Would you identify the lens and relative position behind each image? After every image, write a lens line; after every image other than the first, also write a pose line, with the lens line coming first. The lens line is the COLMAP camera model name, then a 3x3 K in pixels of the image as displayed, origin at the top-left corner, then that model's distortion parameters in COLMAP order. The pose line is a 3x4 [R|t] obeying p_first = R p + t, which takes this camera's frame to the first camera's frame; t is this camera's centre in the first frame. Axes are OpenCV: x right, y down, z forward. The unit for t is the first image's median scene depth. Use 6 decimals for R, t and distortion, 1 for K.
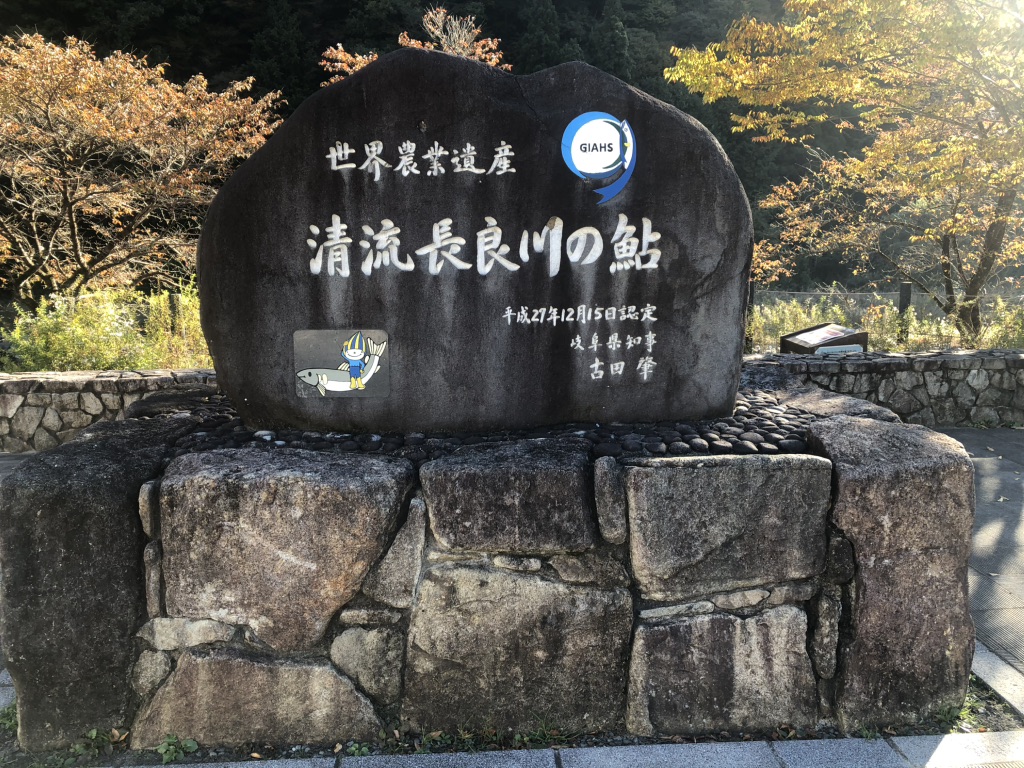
lens RADIAL K [[731.3, 0, 512.0], [0, 731.3, 384.0], [0, 0, 1]] dist [0.095409, -0.116407]
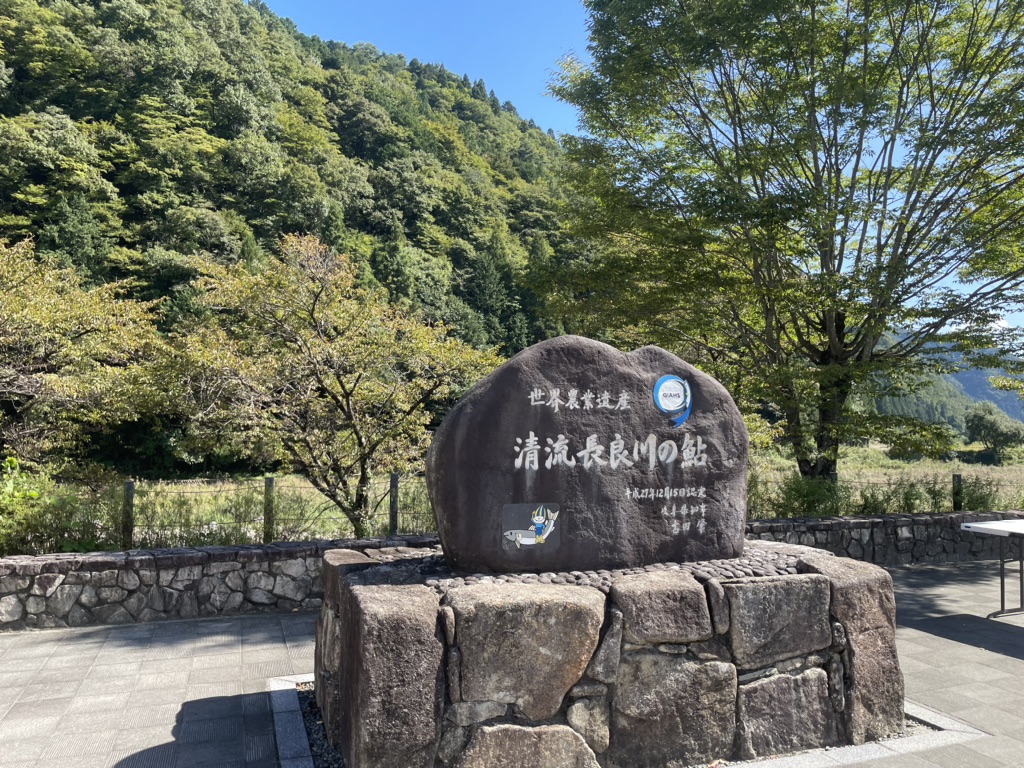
lens RADIAL K [[731.3, 0, 512.0], [0, 731.3, 384.0], [0, 0, 1]] dist [0.095409, -0.116407]
pose [[0.958906, 0.034603, 0.281604, -0.719290], [0.032613, 0.972514, -0.230551, 0.036167], [-0.281842, 0.230260, 0.931421, -0.490385]]
